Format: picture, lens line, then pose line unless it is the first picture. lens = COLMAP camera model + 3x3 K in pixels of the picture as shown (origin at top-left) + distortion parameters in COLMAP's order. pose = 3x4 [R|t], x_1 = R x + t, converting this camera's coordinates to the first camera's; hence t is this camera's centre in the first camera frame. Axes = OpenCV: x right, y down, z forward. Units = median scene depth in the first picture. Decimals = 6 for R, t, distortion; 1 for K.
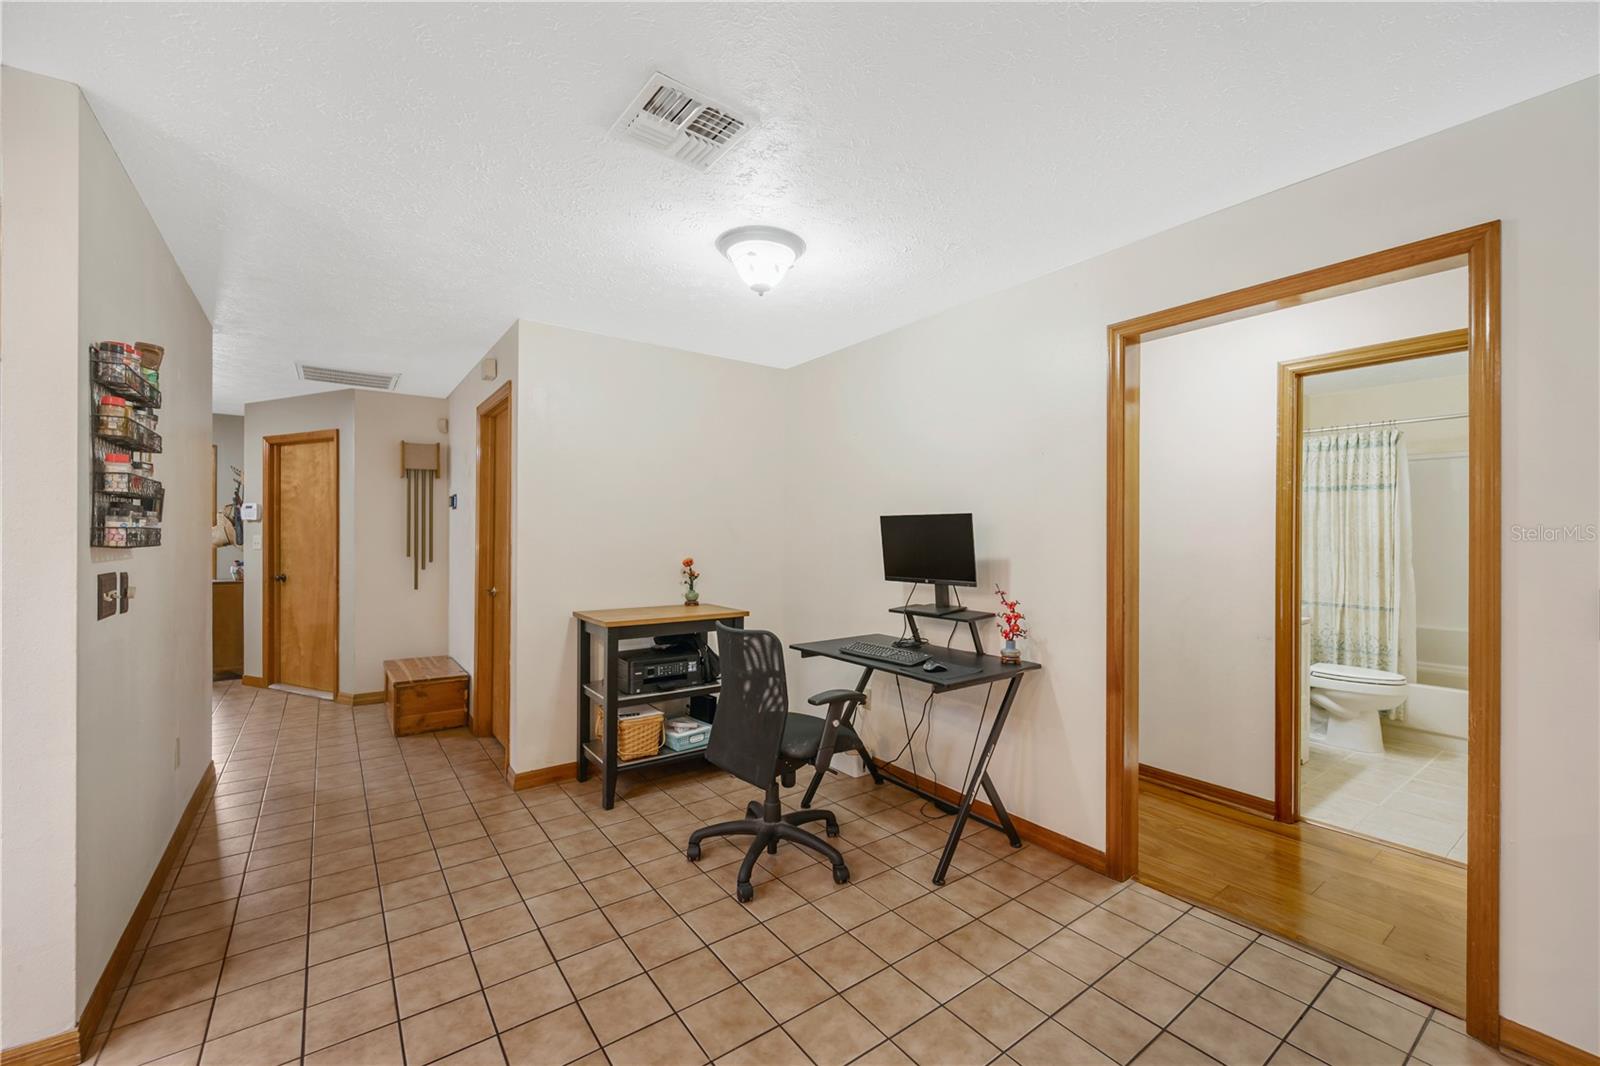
lens RADIAL K [[644.2, 0, 807.4], [0, 644.2, 533.8], [0, 0, 1]] dist [-0.002348, -0.000037]
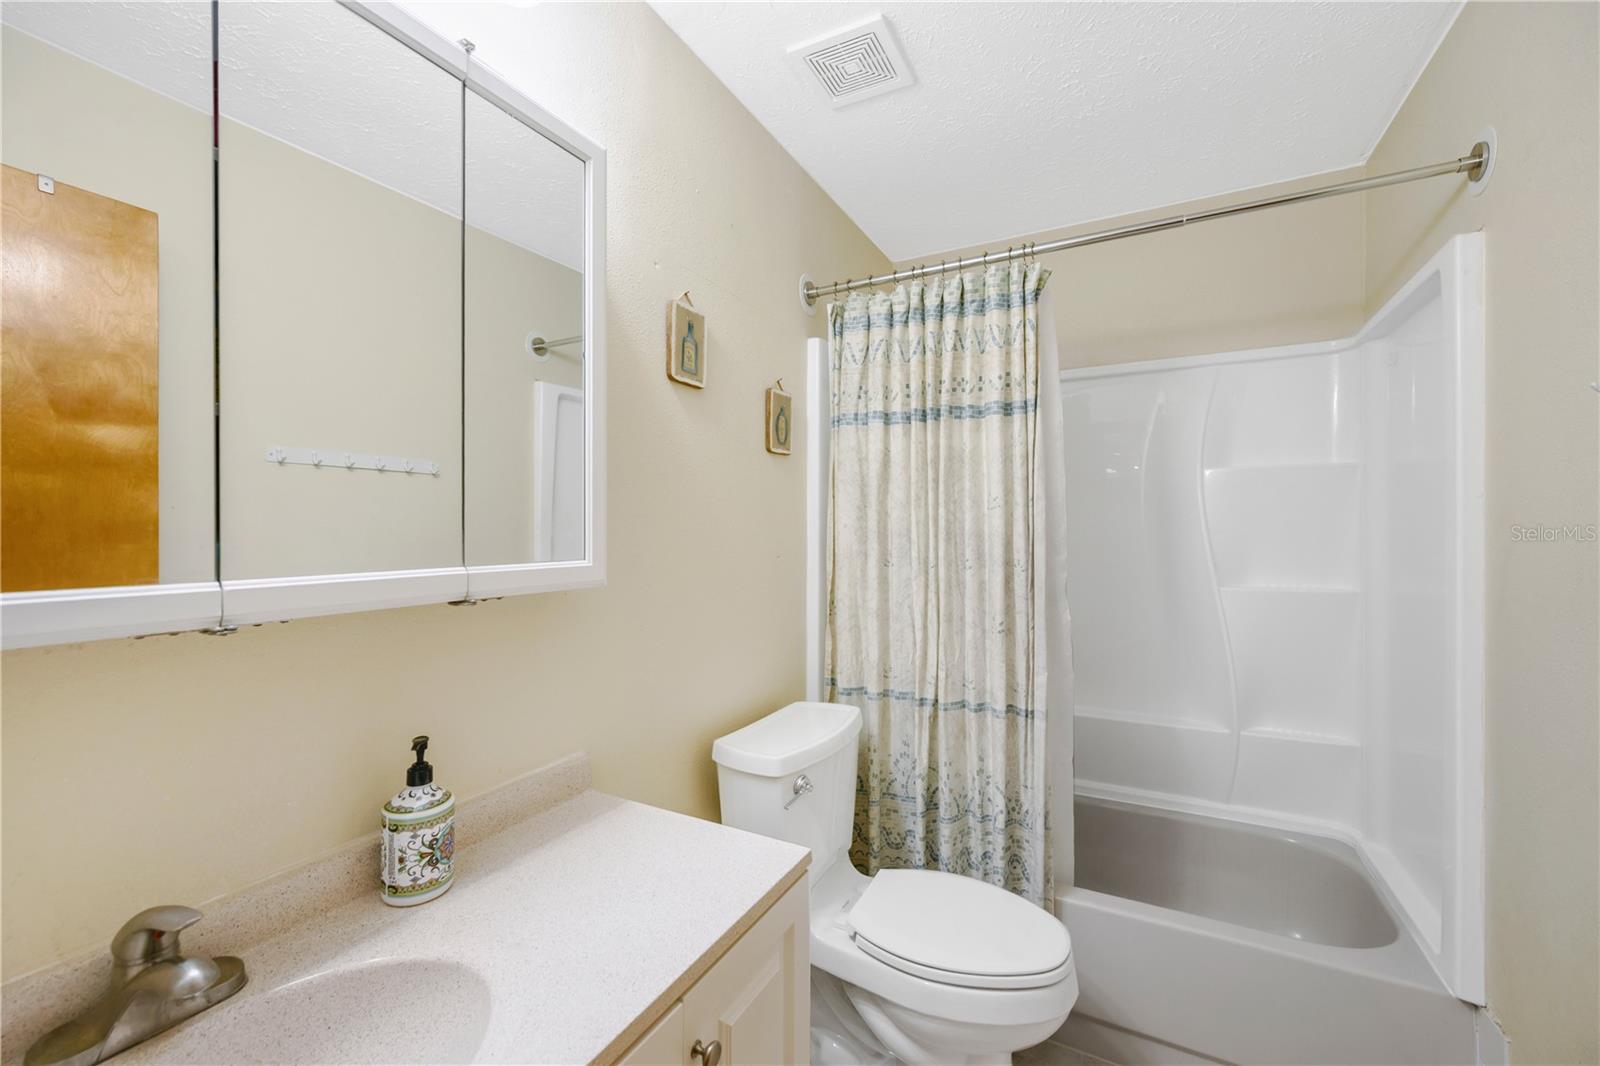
lens RADIAL K [[644.2, 0, 798.3], [0, 644.2, 532.1], [0, 0, 1]] dist [-0.002348, -0.000037]
pose [[0.908859, -0.004702, 0.417078, 0.591943], [0.004667, 0.999989, 0.001103, 0.003269], [-0.417078, 0.000944, 0.908870, 0.673878]]
